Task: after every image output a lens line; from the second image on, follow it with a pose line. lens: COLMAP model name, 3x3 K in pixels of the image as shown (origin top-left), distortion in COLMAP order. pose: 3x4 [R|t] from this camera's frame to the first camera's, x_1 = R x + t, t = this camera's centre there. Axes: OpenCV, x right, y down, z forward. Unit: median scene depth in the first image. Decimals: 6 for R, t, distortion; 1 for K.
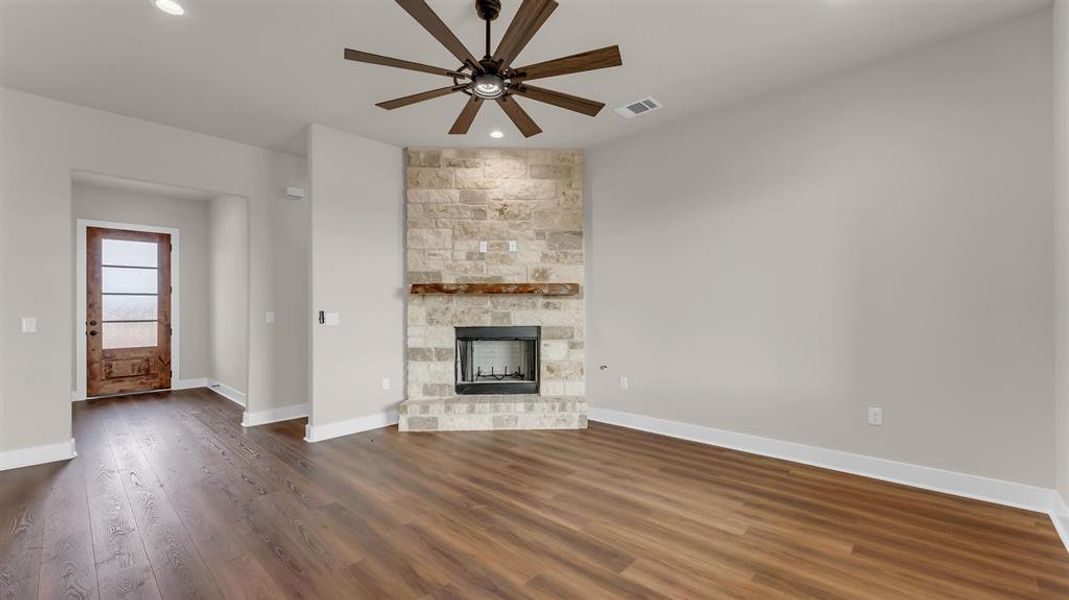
lens RADIAL K [[432.7, 0, 533.6], [0, 432.7, 303.1], [0, 0, 1]] dist [-0.000573, -0.003235]
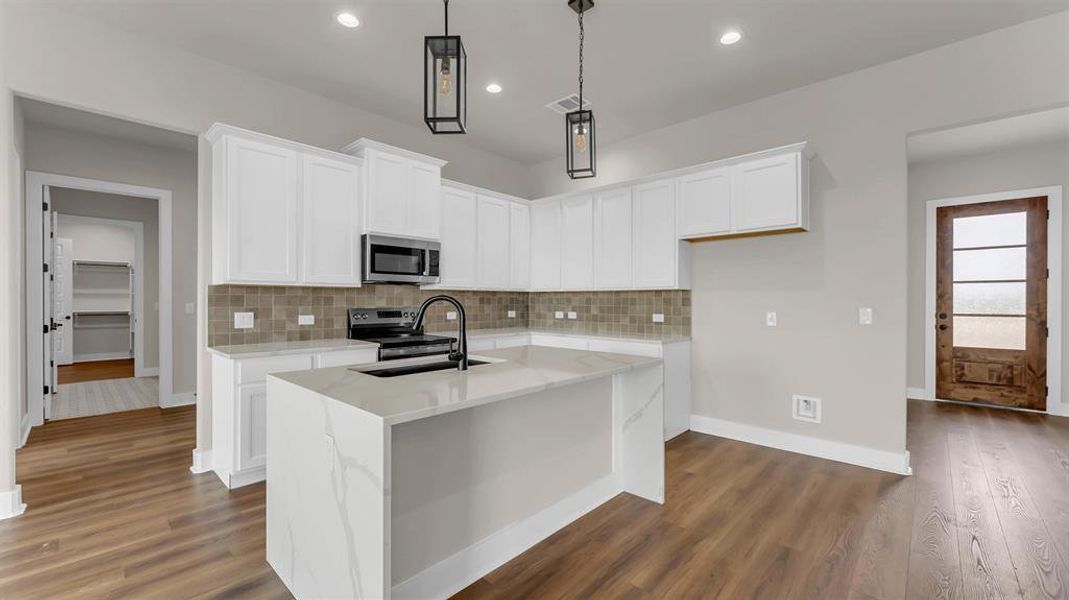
lens RADIAL K [[432.7, 0, 533.6], [0, 432.7, 303.1], [0, 0, 1]] dist [-0.000573, -0.003235]
pose [[-0.004670, 0.012554, -0.999910, -0.133412], [0.008246, 0.999888, 0.012515, 0.002267], [0.999955, -0.008186, -0.004773, 0.163272]]
